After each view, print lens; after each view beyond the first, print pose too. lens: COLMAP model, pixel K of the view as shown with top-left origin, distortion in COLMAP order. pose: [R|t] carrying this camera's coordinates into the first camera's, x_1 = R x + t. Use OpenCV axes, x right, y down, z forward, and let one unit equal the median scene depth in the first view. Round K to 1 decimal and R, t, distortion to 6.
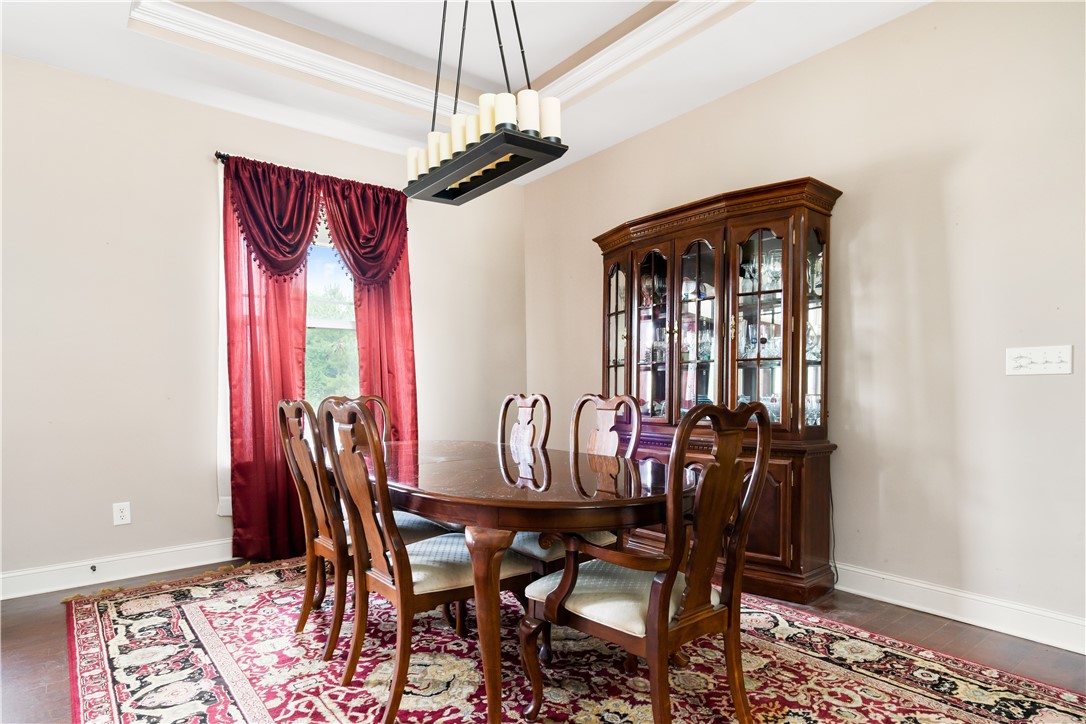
lens RADIAL K [[609.0, 0, 526.2], [0, 609.0, 396.5], [0, 0, 1]] dist [-0.000285, 0.000664]
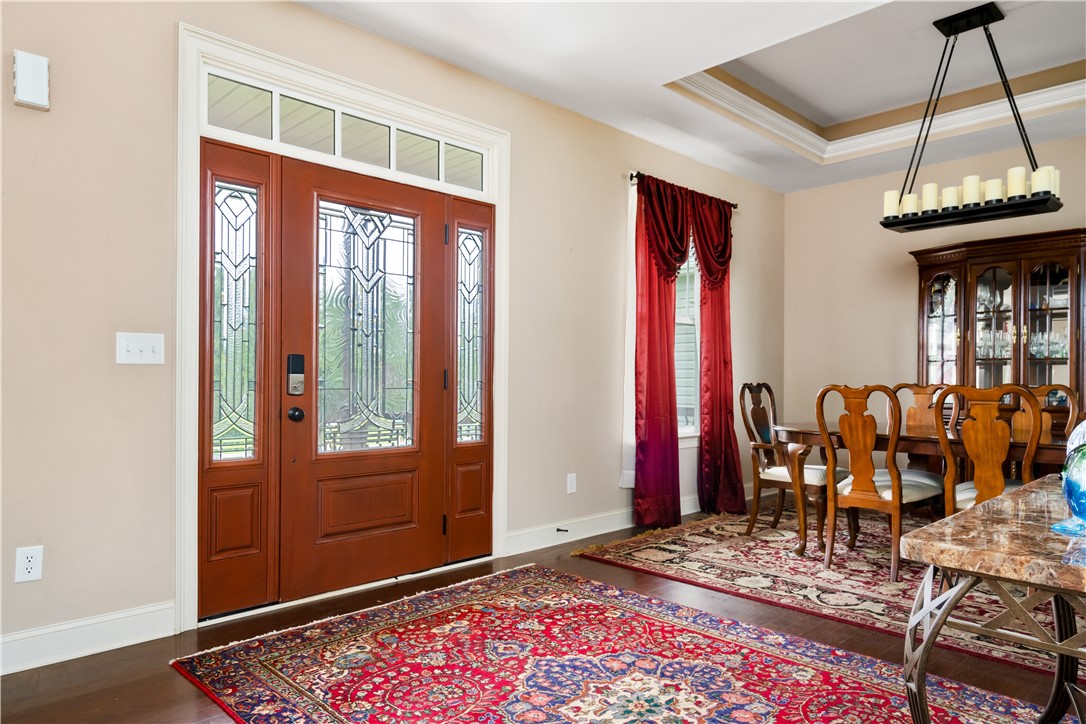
lens RADIAL K [[697.9, 0, 539.4], [0, 697.9, 373.4], [0, 0, 1]] dist [0.008558, 0.001987]
pose [[0.993799, 0.018449, 0.109653, -0.936243], [-0.015370, 0.999465, -0.028859, 0.027039], [-0.110127, 0.026995, 0.993551, -0.320559]]
